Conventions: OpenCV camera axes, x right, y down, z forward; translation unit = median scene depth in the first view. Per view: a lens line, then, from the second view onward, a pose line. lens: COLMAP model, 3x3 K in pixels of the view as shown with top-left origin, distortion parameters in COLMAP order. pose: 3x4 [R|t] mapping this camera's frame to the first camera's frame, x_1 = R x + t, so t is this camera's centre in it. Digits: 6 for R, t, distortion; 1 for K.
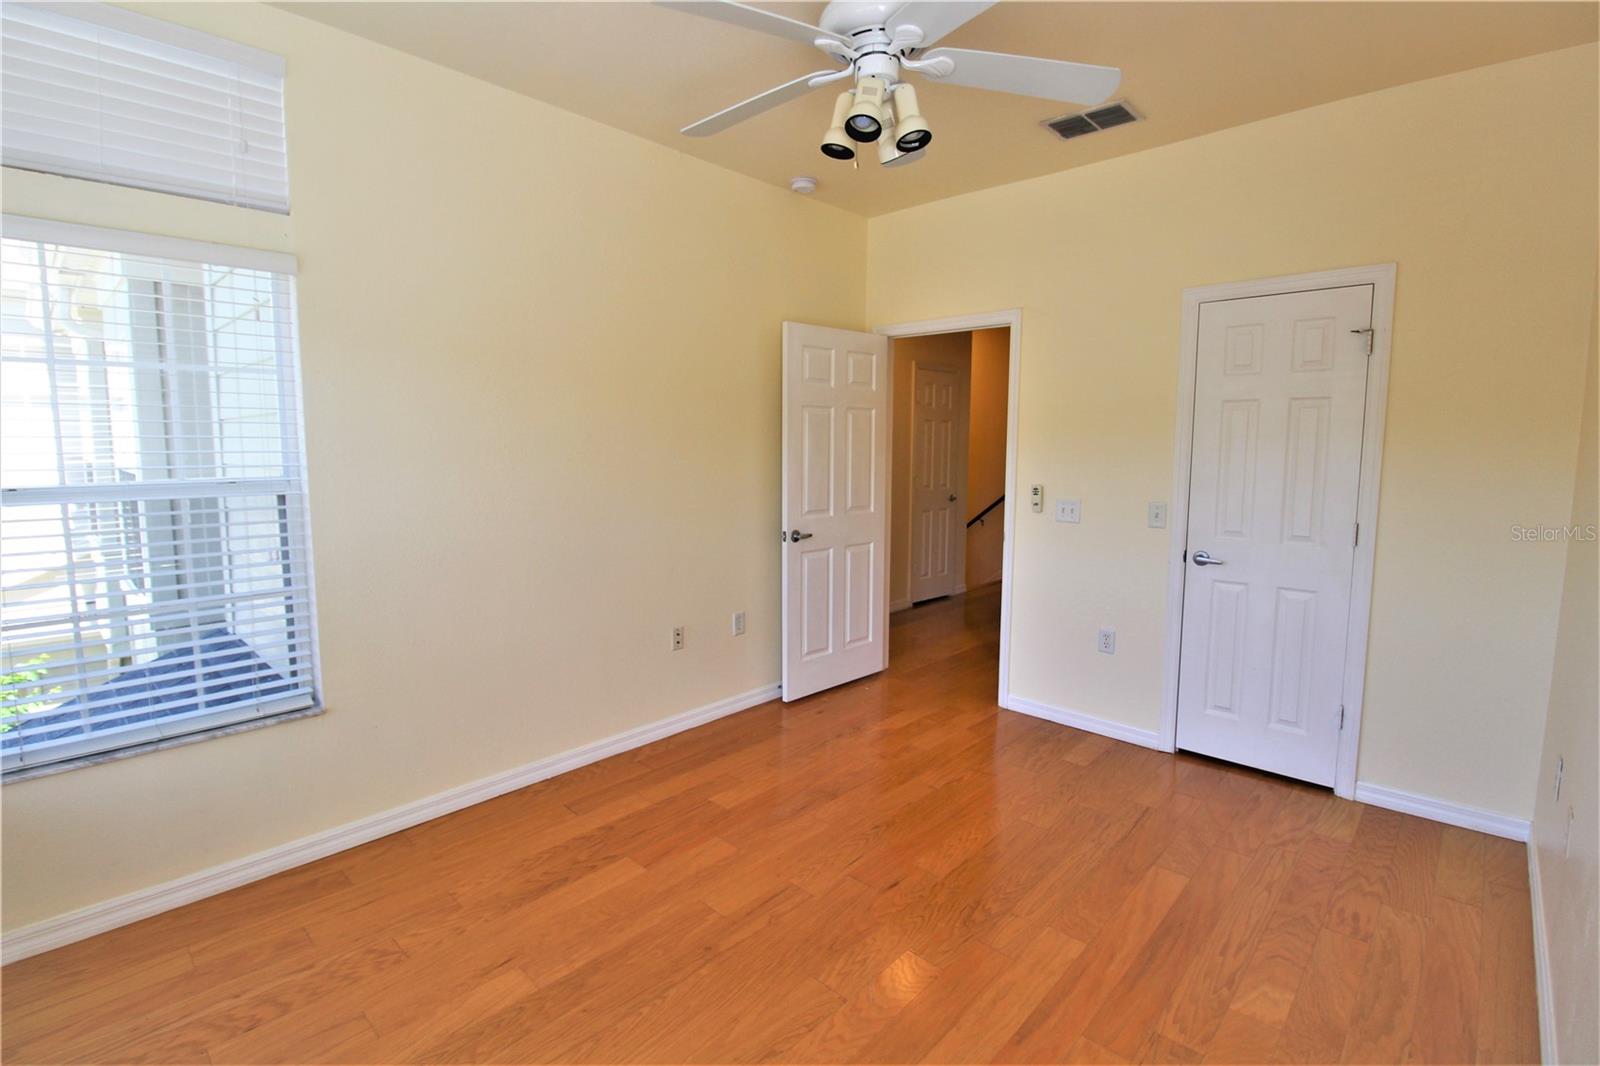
lens RADIAL K [[745.9, 0, 797.2], [0, 745.9, 516.6], [0, 0, 1]] dist [0.000907, -0.000033]
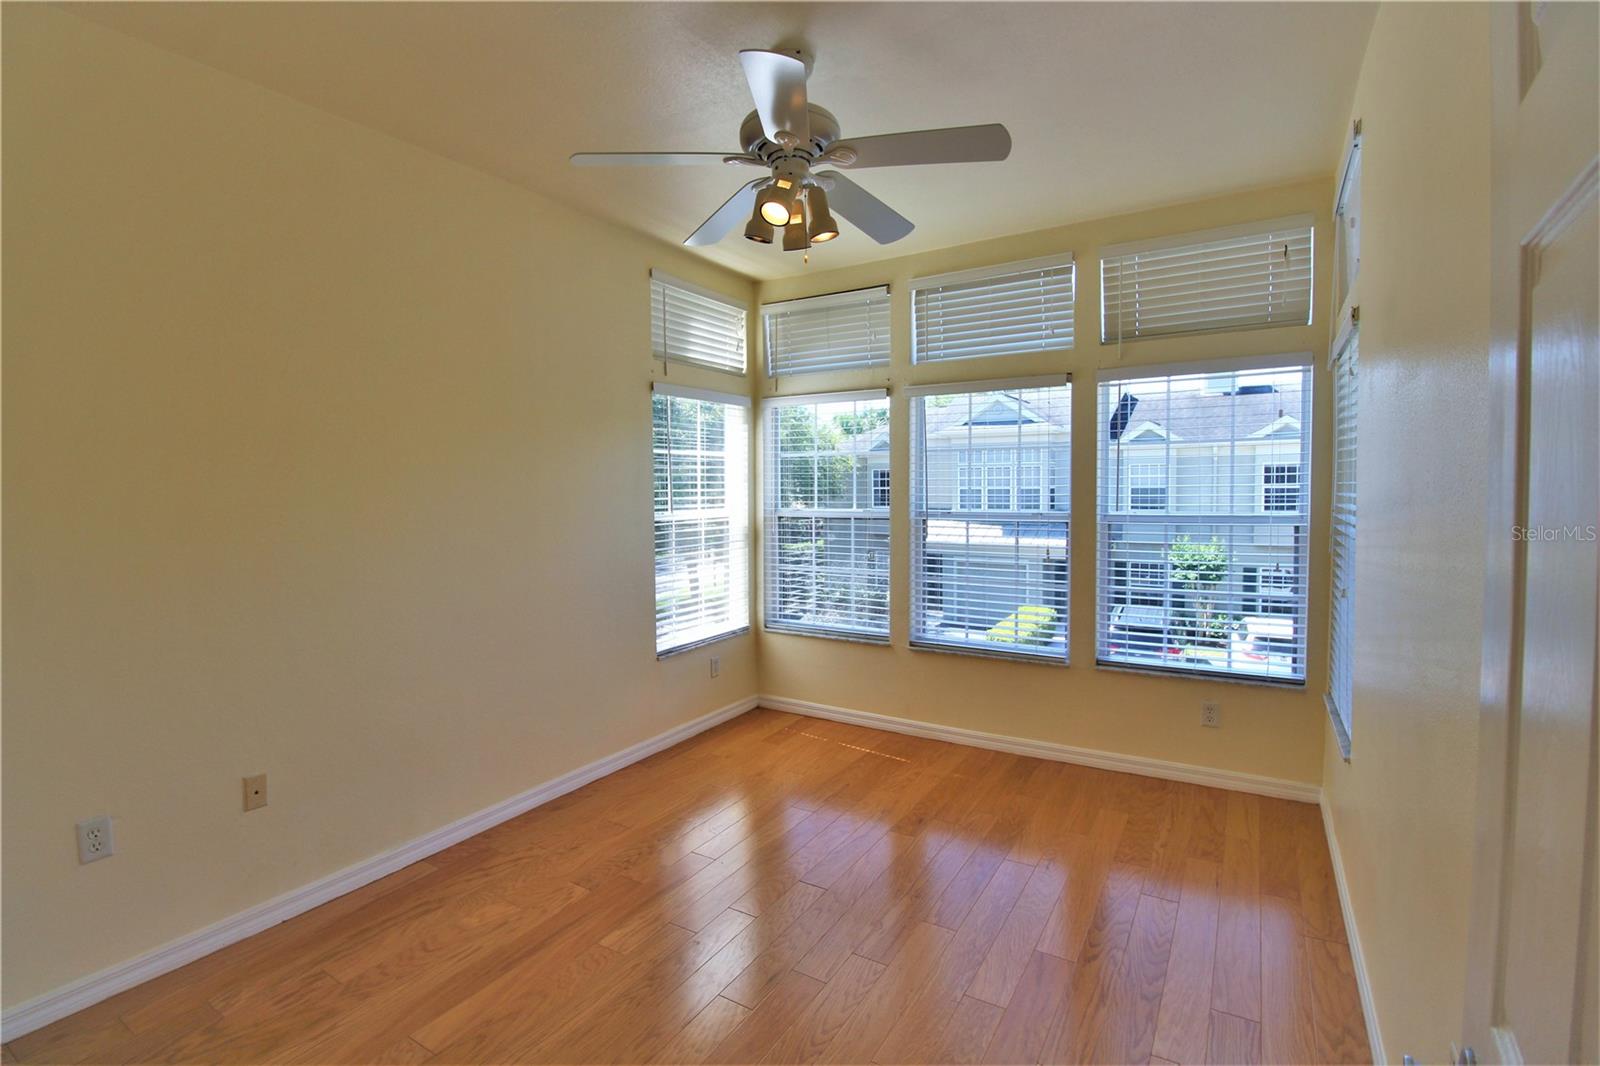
lens RADIAL K [[745.9, 0, 797.2], [0, 745.9, 516.6], [0, 0, 1]] dist [0.000907, -0.000033]
pose [[-0.978956, 0.012212, -0.203706, 0.315565], [-0.016365, 0.990295, 0.138017, -0.210703], [0.203414, 0.138446, -0.969255, 2.043710]]
